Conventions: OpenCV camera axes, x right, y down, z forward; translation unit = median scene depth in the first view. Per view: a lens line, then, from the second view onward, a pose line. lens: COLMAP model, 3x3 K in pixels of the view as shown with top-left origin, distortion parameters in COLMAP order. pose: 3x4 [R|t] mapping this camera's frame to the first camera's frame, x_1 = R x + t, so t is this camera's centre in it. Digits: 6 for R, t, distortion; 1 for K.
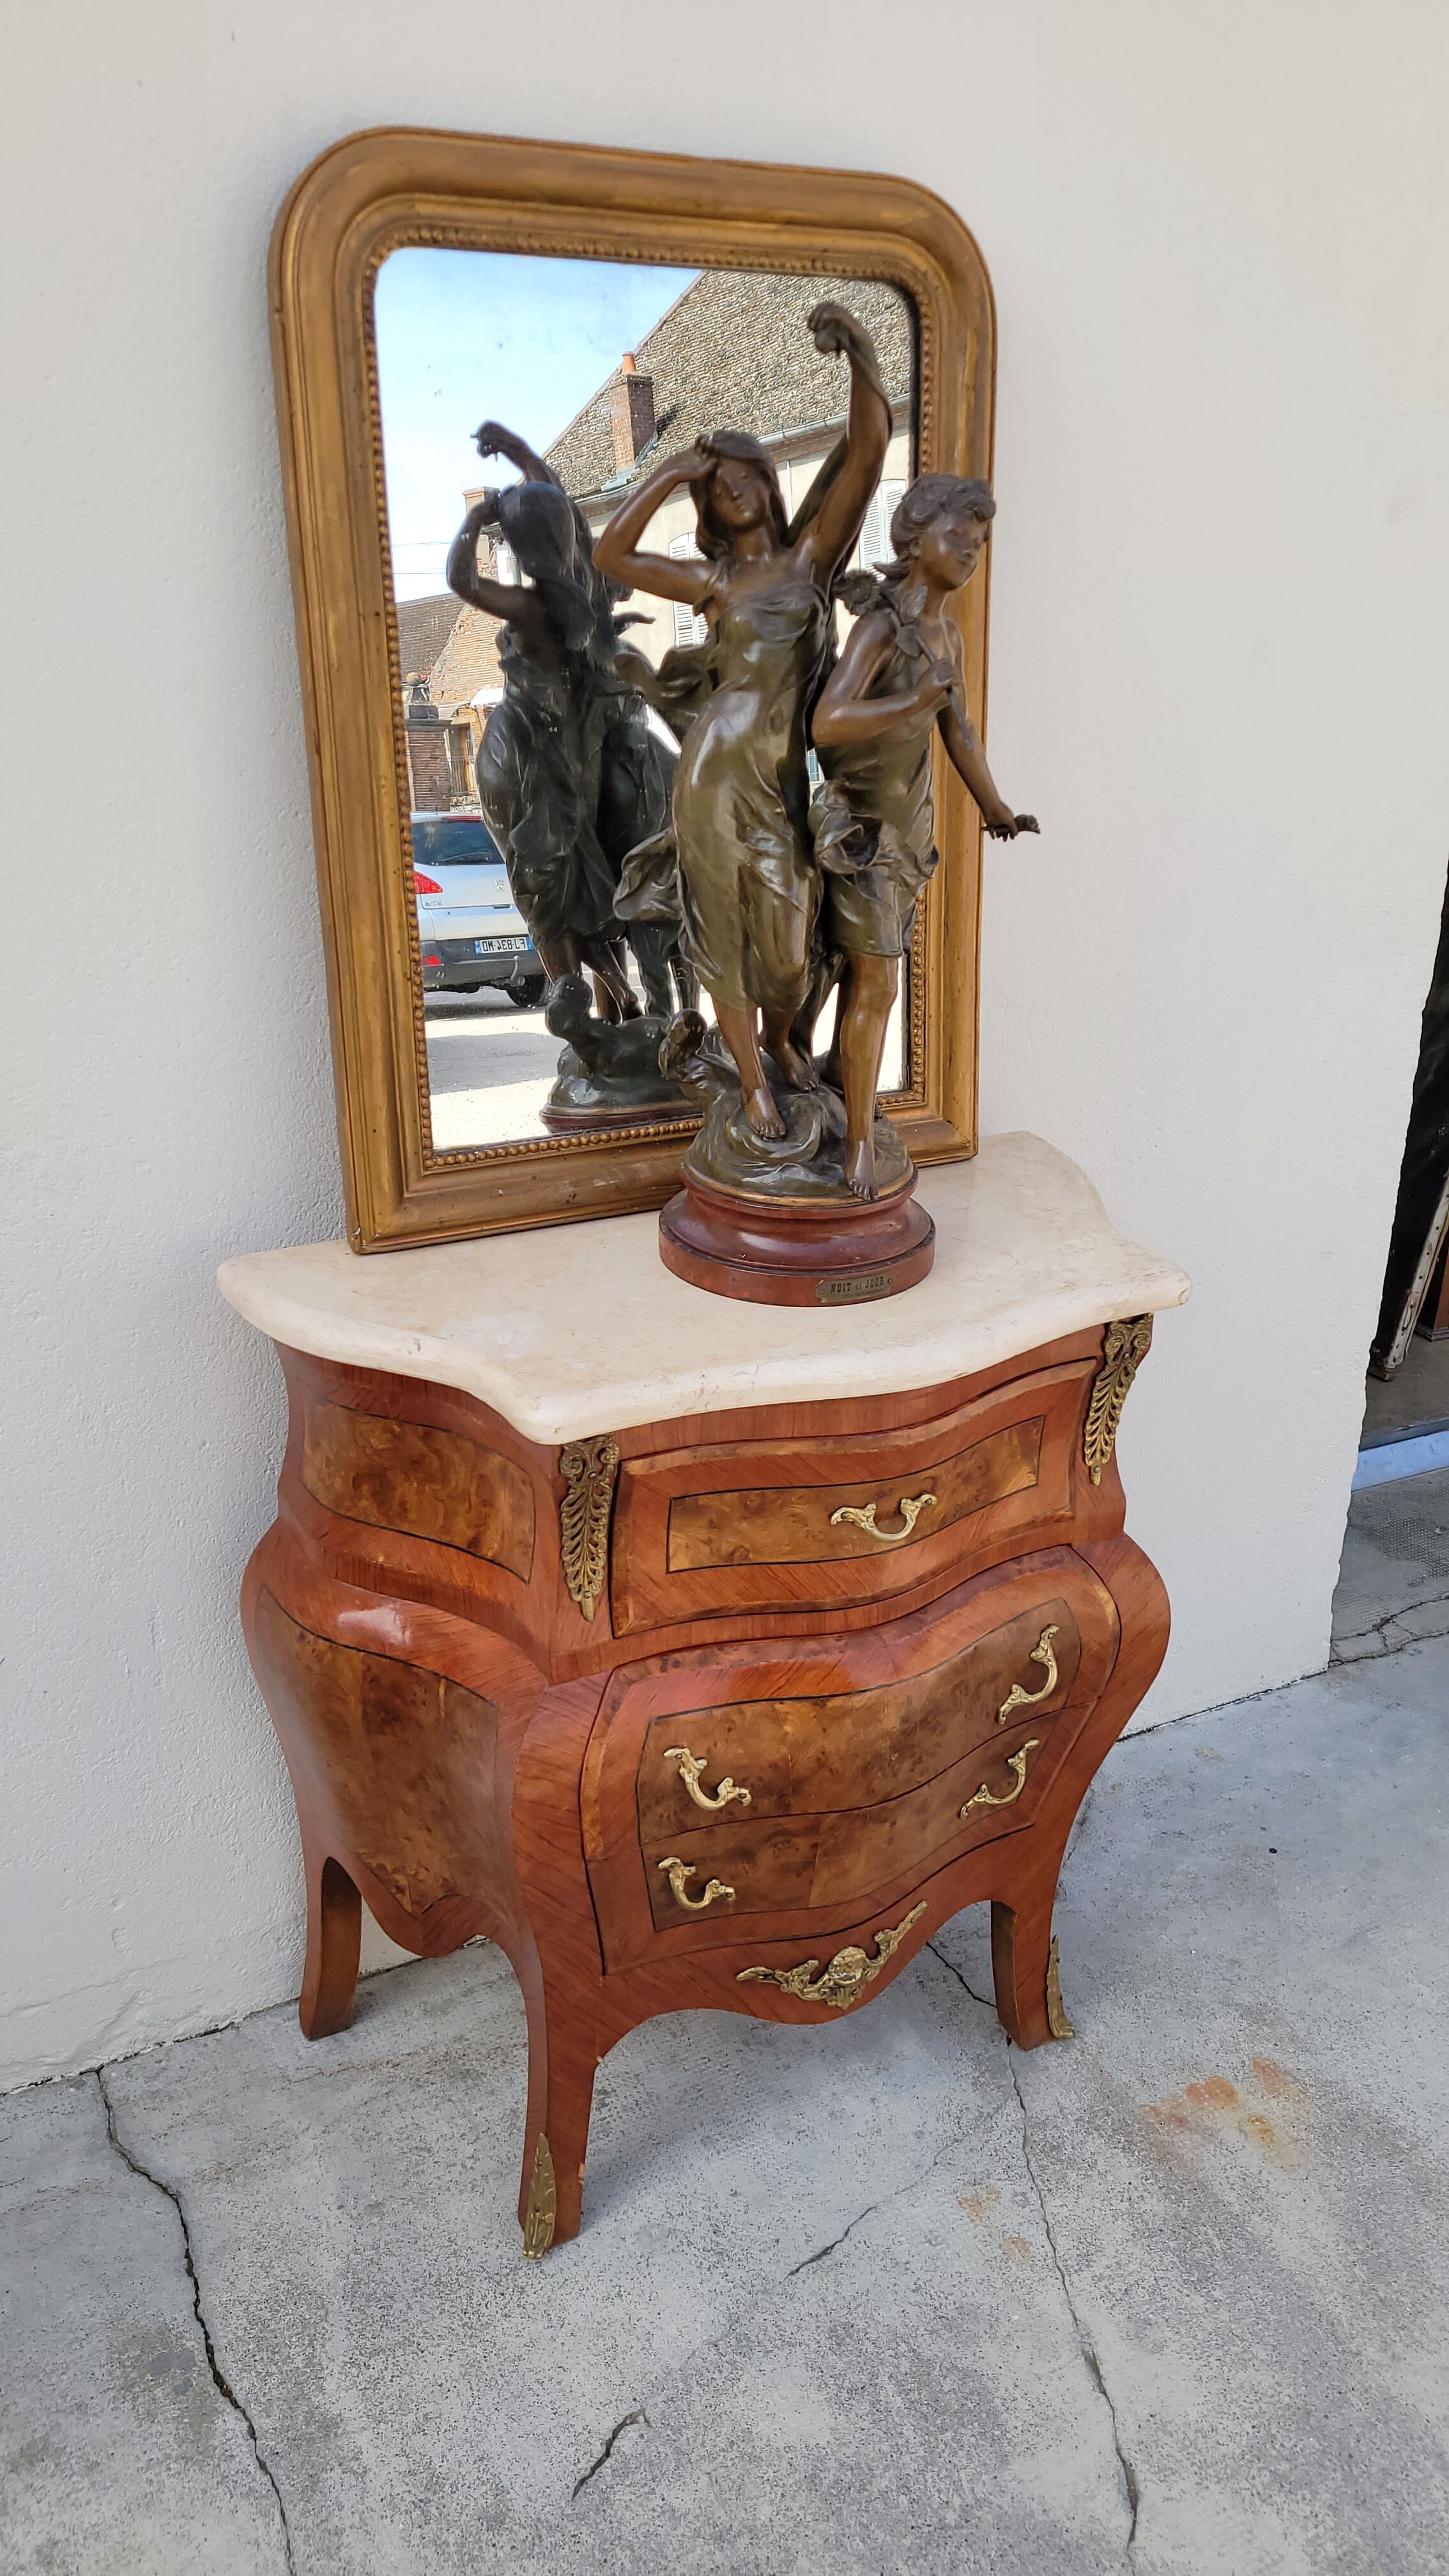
lens RADIAL K [[1953.3, 0, 743.0], [0, 1953.3, 1235.7], [0, 0, 1]] dist [0.043126, -0.034651]
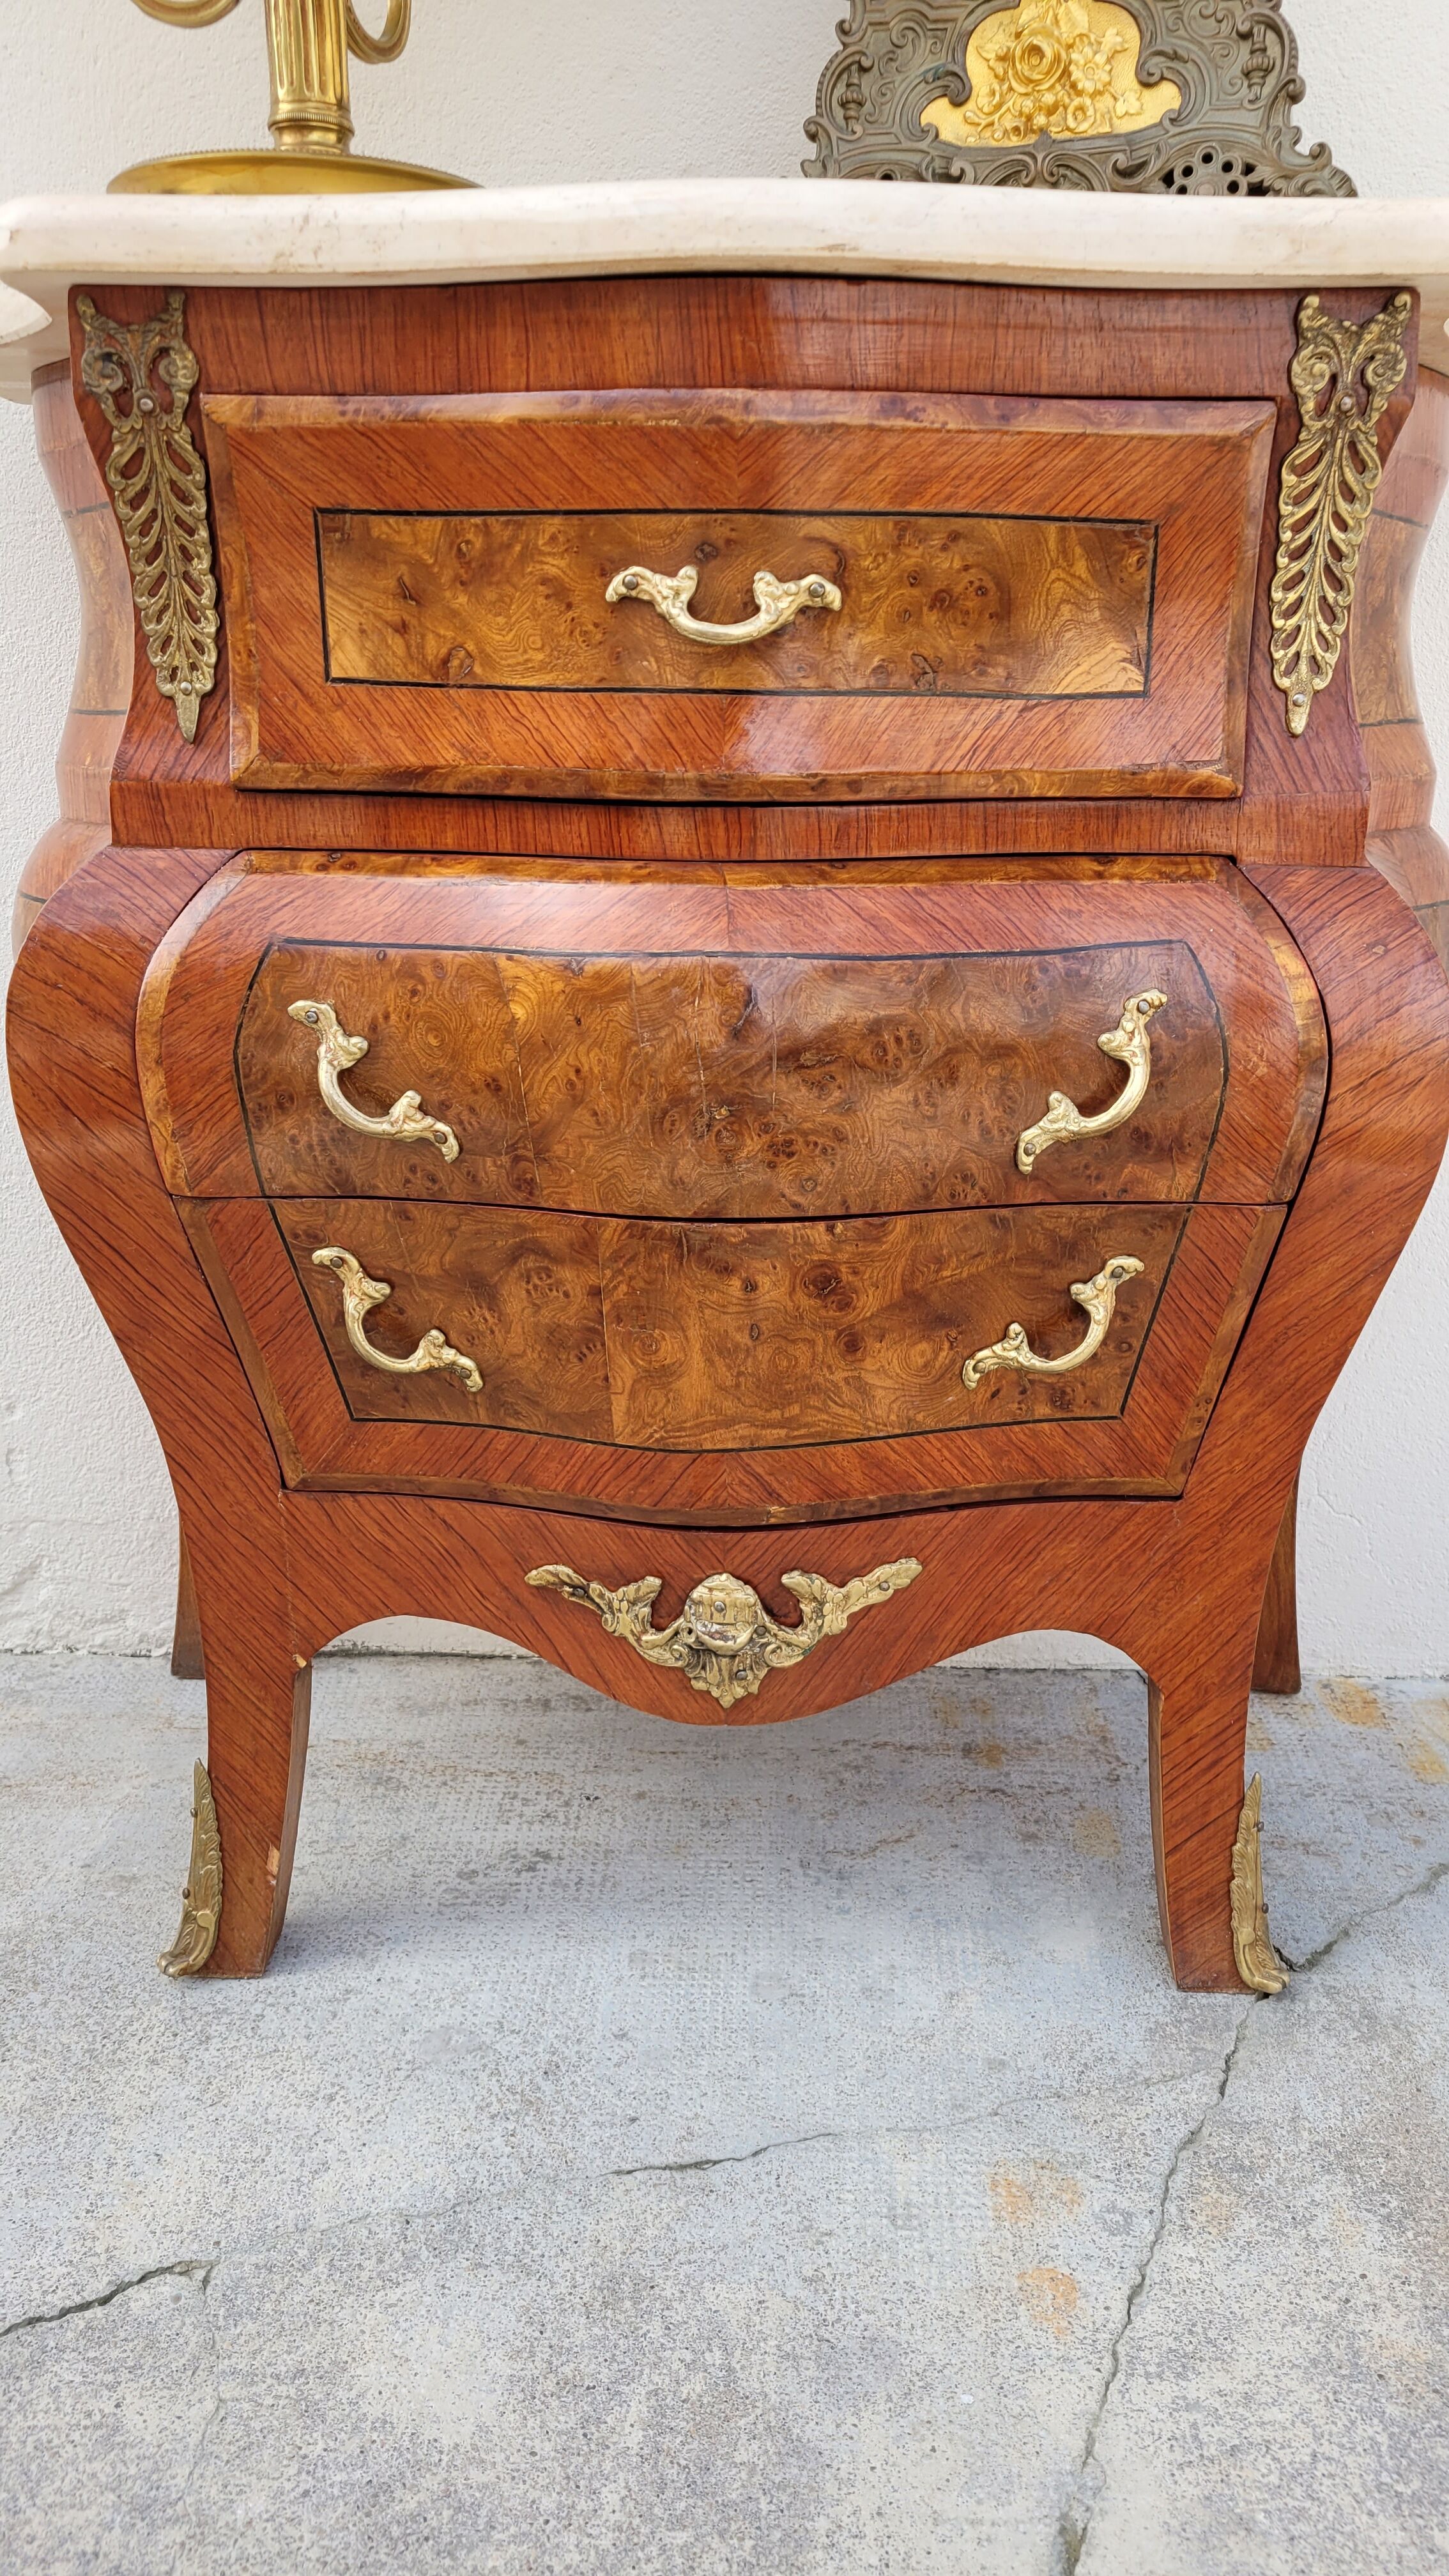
lens RADIAL K [[1953.3, 0, 772.2], [0, 1953.3, 1258.1], [0, 0, 1]] dist [0.043126, -0.034651]
pose [[0.875082, 0.106870, -0.472027, 0.331140], [-0.160885, 0.984085, -0.075457, 0.334906], [0.456450, 0.141973, 0.878349, 0.551333]]
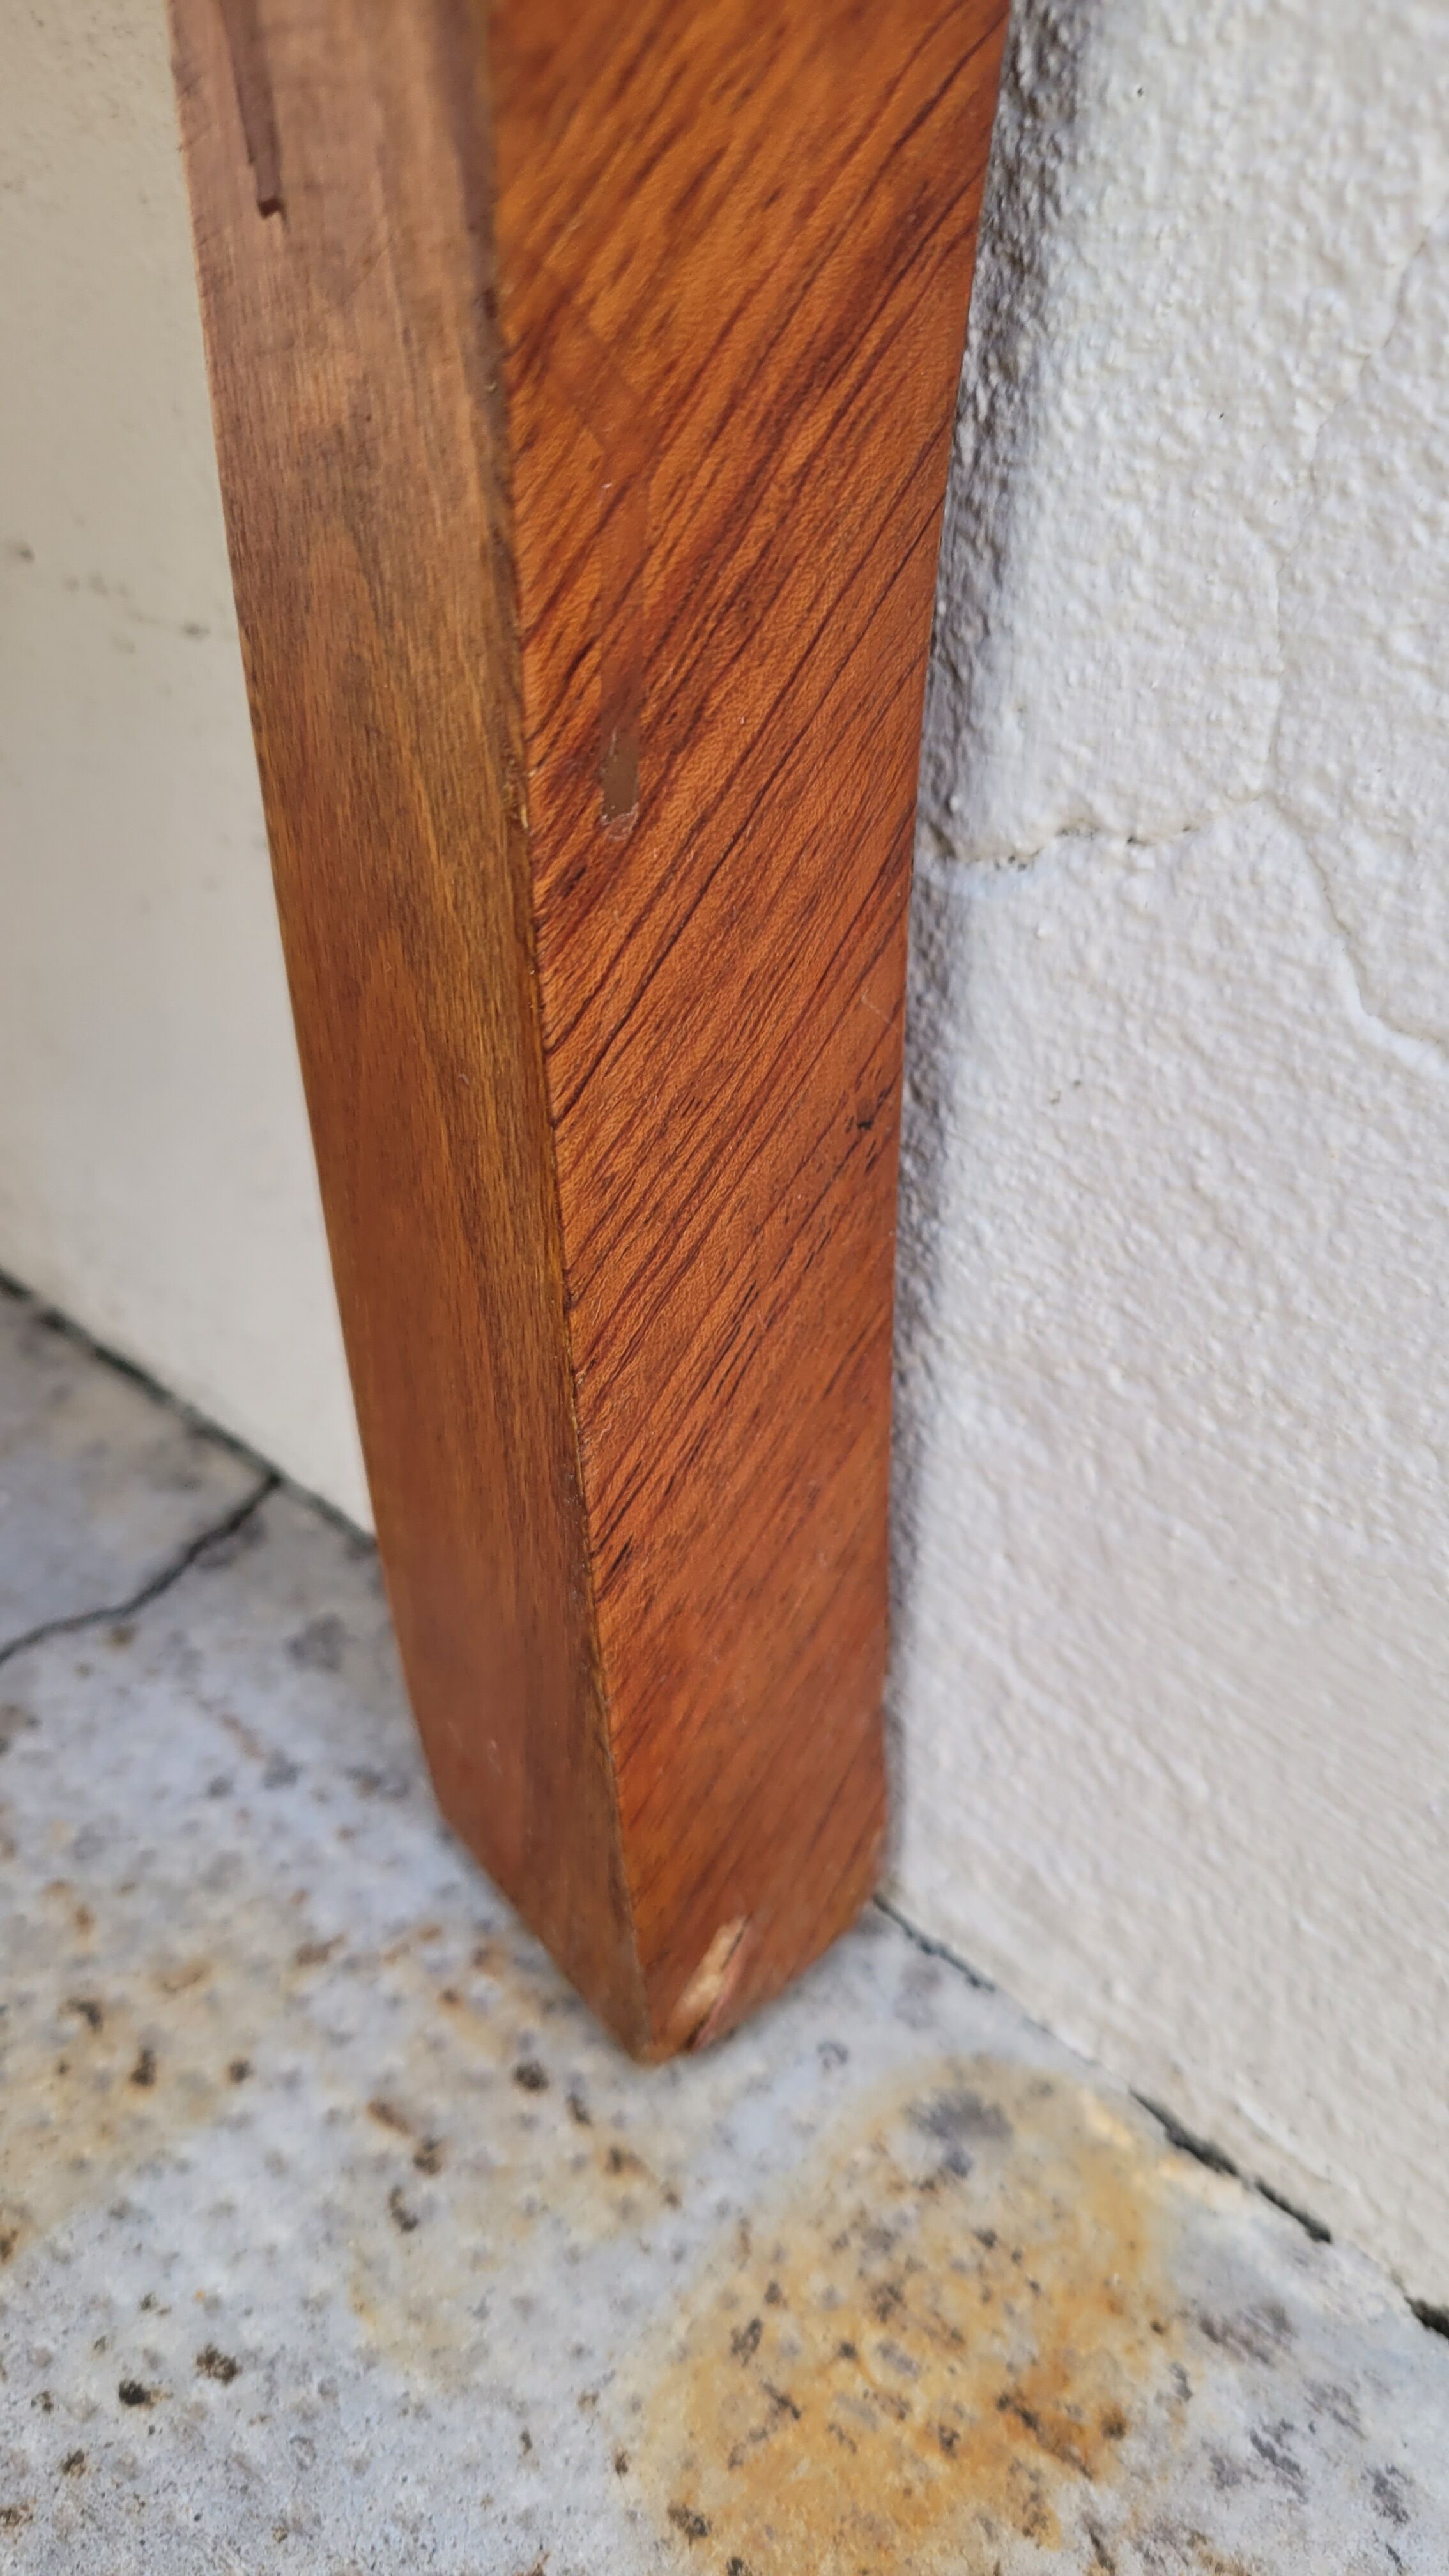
lens RADIAL K [[2079.1, 0, 725.1], [0, 2079.1, 1303.9], [0, 0, 1]] dist [-0.025481, 0.009534]
pose [[0.351467, 0.507971, -0.786407, 0.235028], [-0.408770, 0.838964, 0.359230, 0.328818], [0.842246, 0.195202, 0.502512, 1.326051]]
